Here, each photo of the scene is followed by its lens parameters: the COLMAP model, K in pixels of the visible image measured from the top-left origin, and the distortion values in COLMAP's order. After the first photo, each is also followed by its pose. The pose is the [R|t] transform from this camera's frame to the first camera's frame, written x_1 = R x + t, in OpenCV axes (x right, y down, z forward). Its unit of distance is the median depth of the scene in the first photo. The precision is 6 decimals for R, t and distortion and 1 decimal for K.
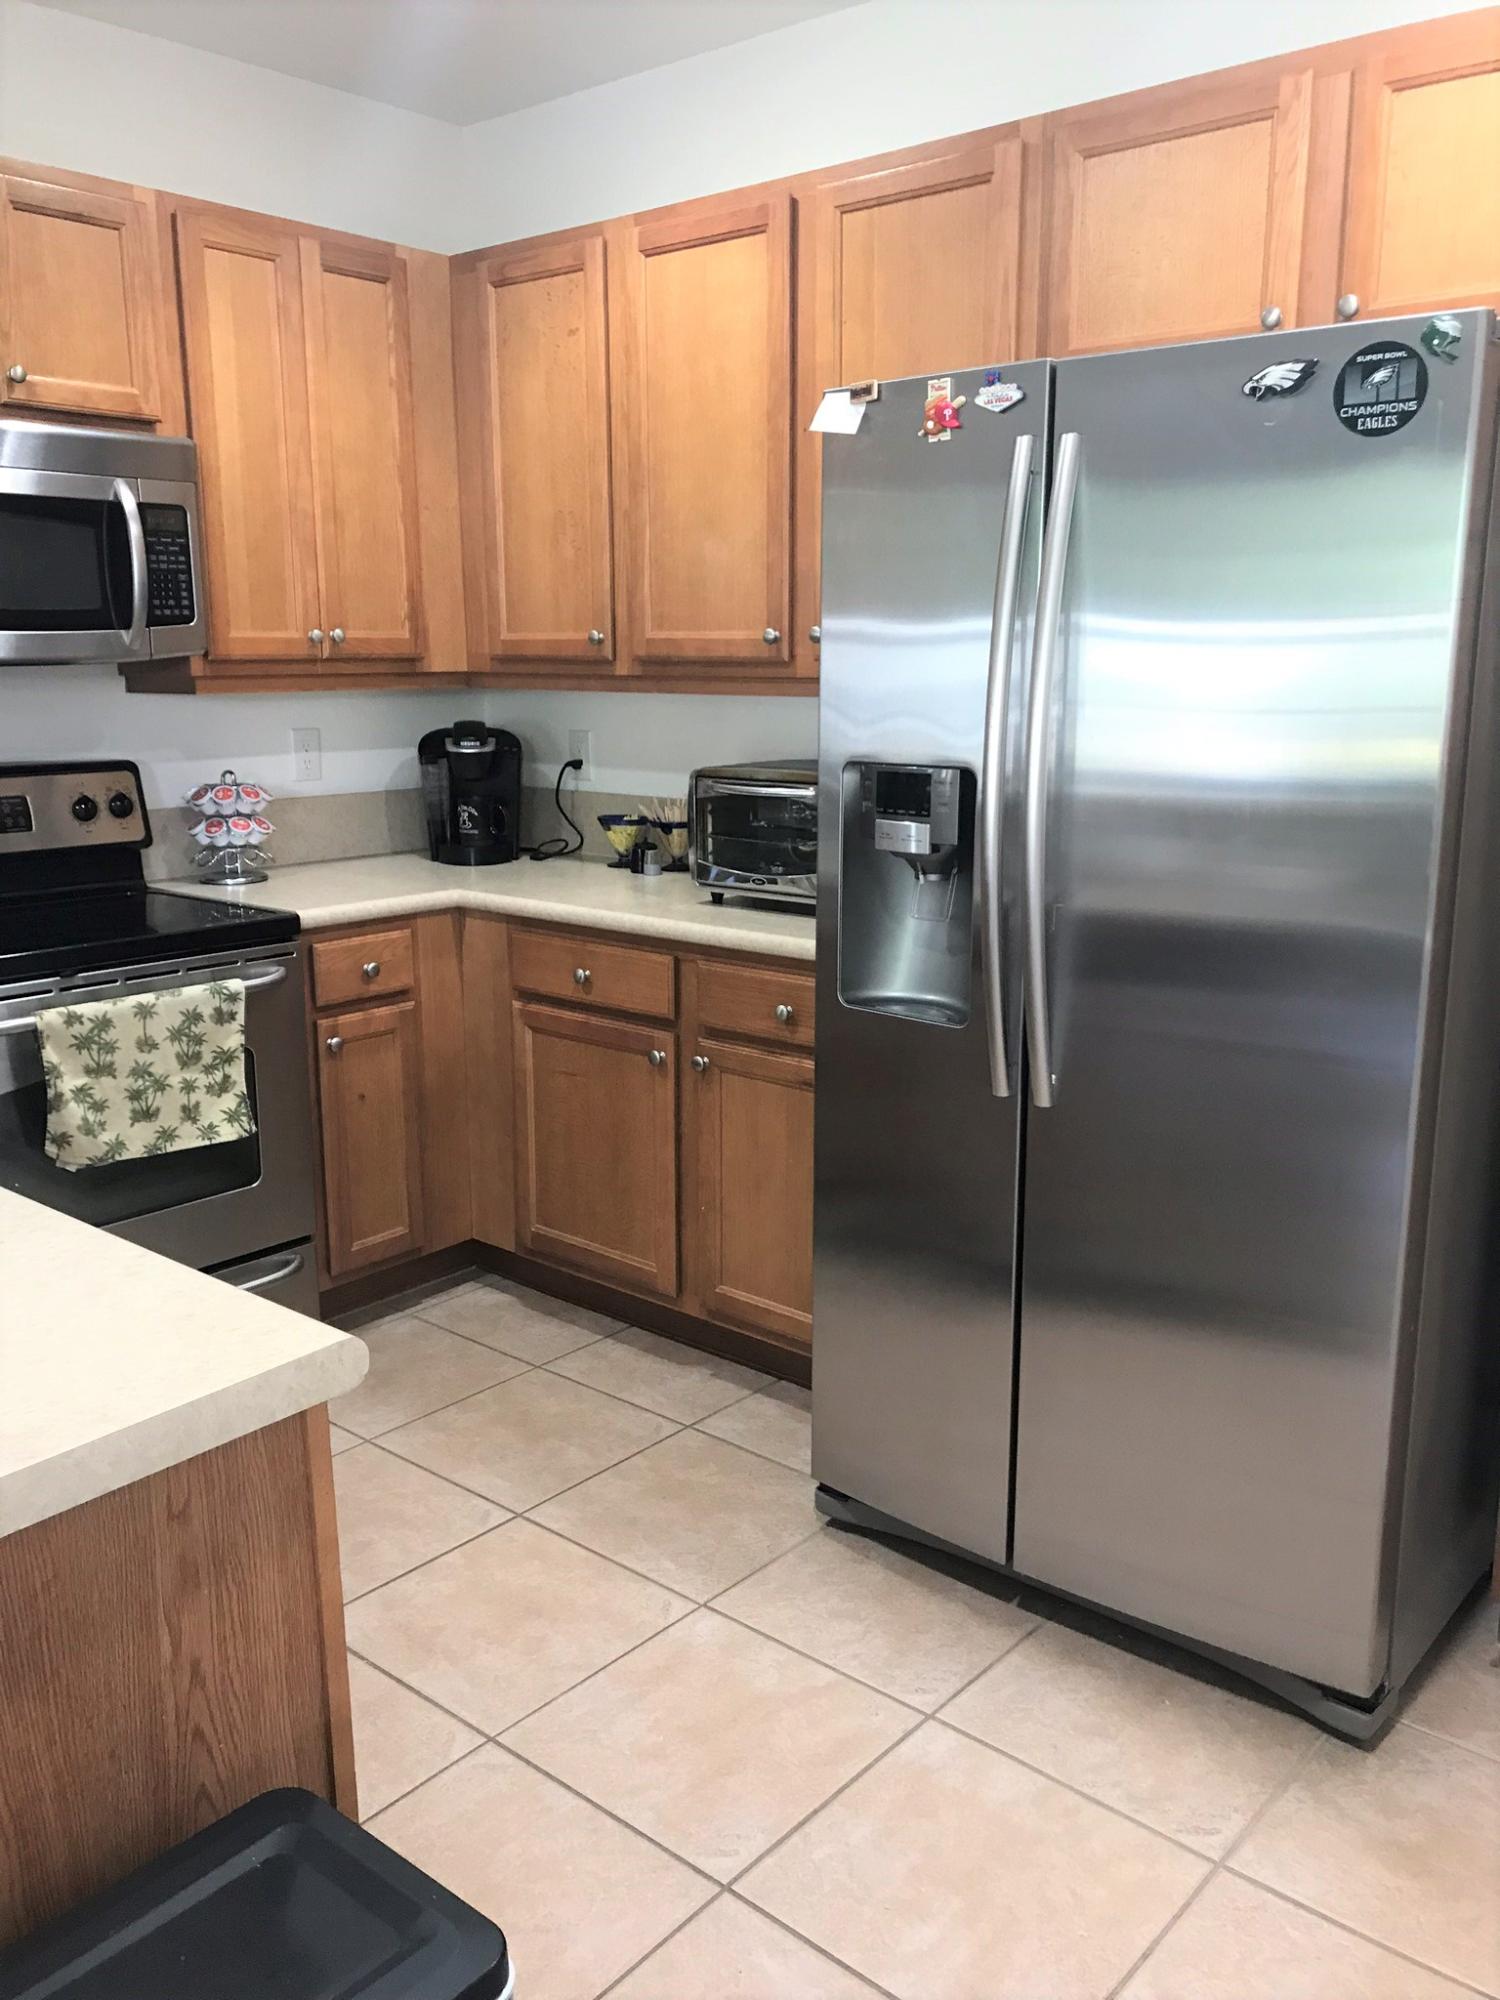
lens RADIAL K [[1604.8, 0, 740.7], [0, 1604.8, 1020.0], [0, 0, 1]] dist [-0.006862, -0.006115]
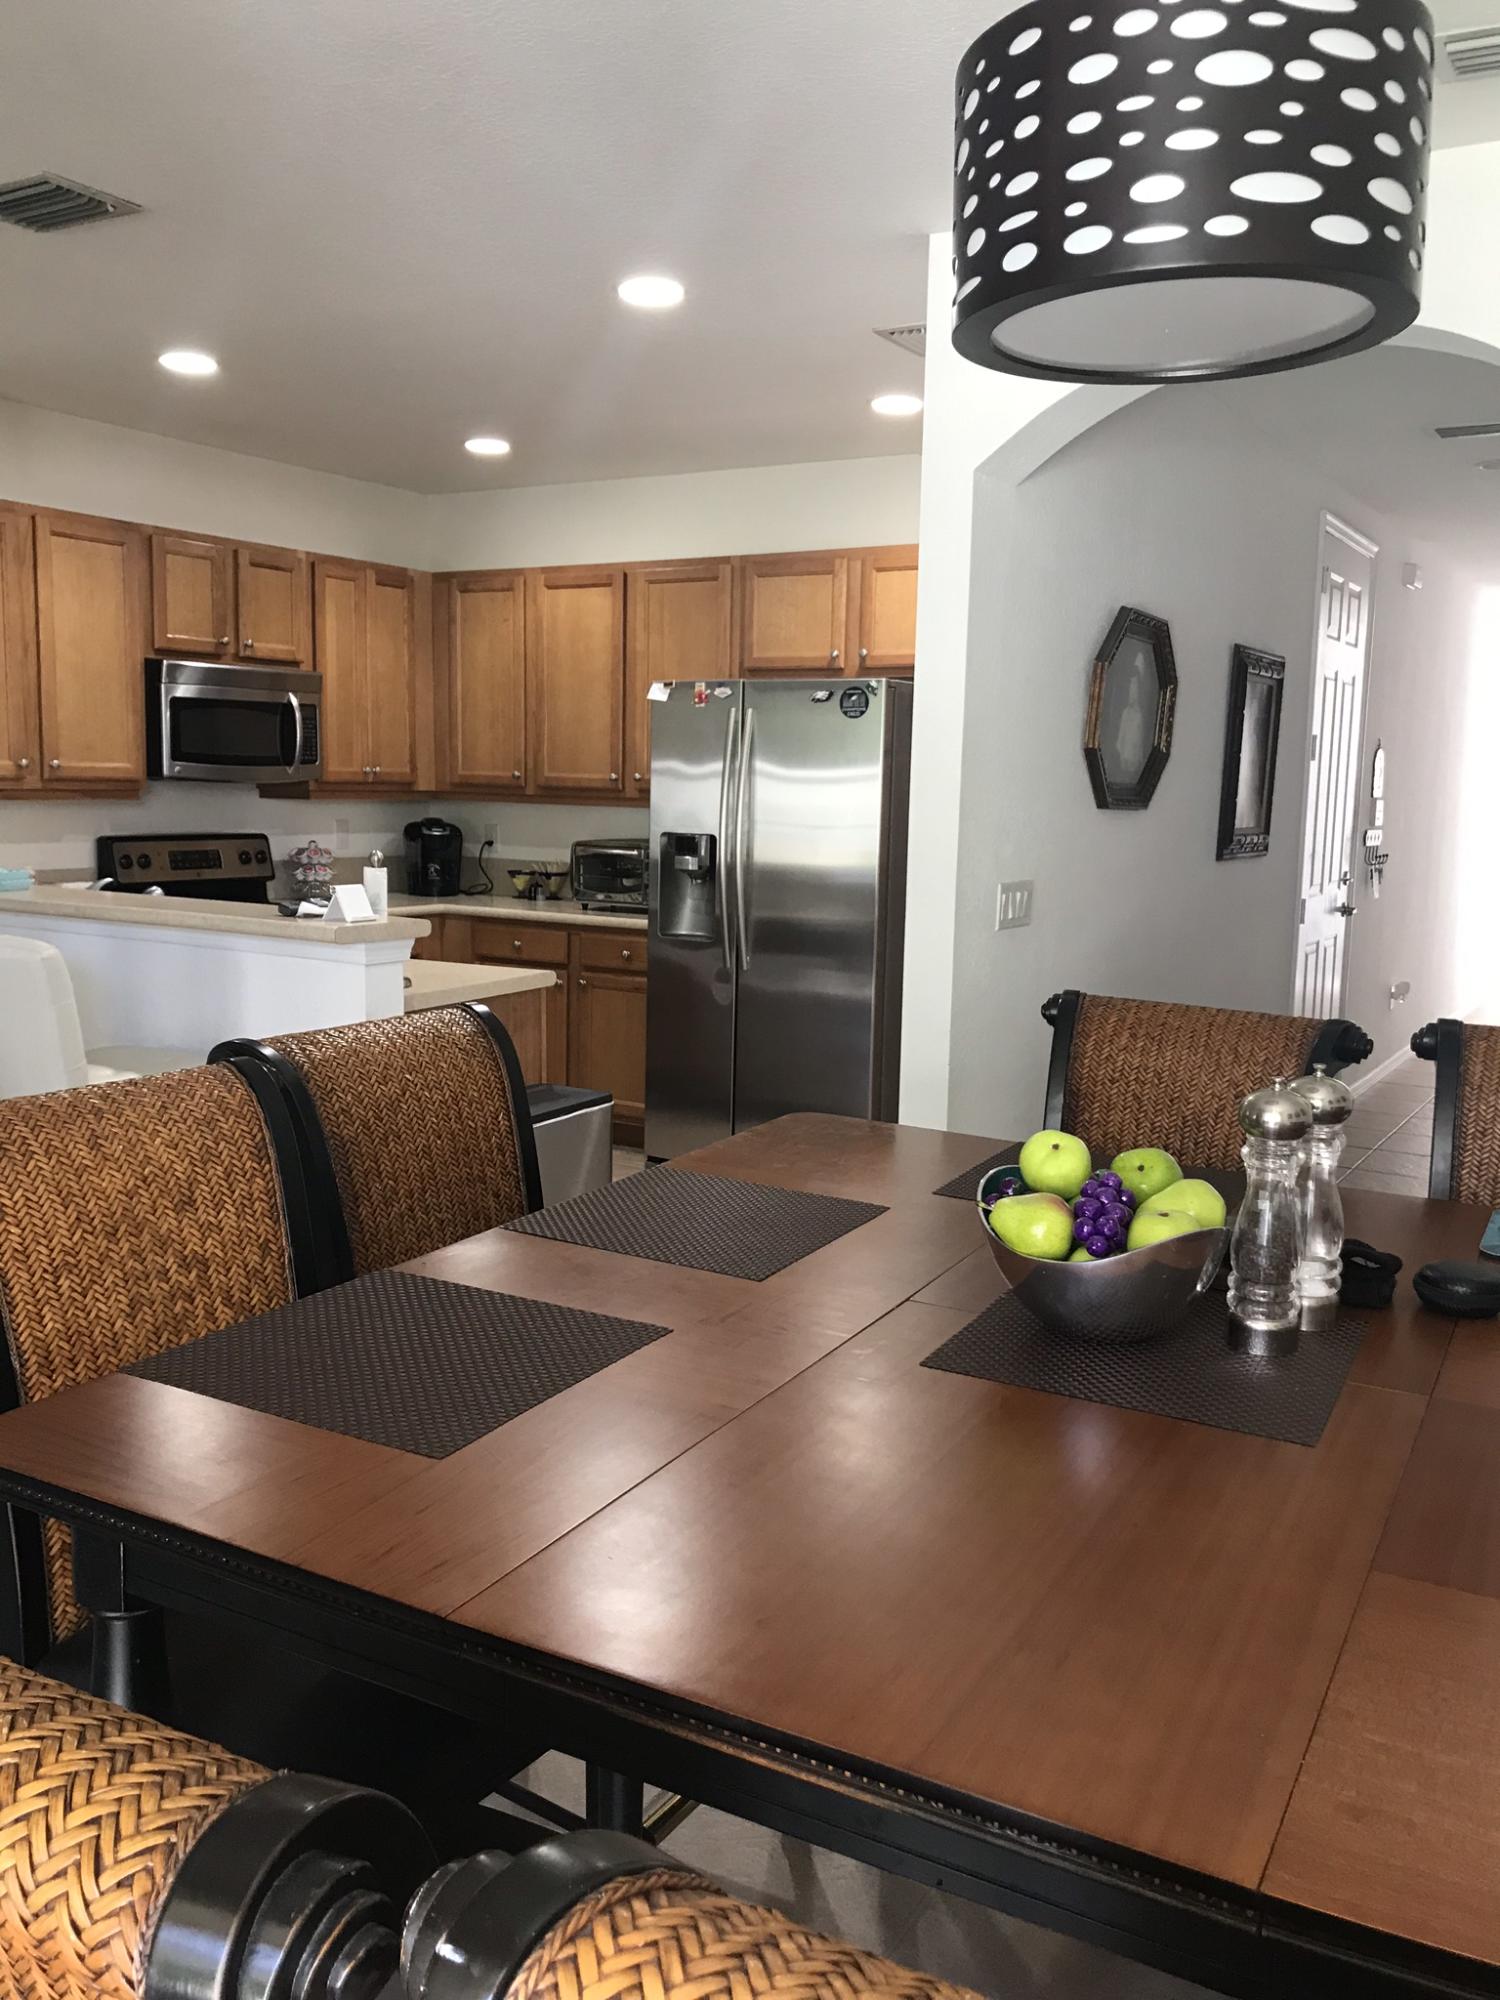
lens RADIAL K [[1604.8, 0, 762.8], [0, 1604.8, 996.0], [0, 0, 1]] dist [-0.006862, -0.006115]
pose [[0.983403, -0.000624, 0.181433, -0.162105], [0.017068, 0.995878, -0.089085, 0.218477], [-0.180630, 0.090703, 0.979360, -0.988477]]
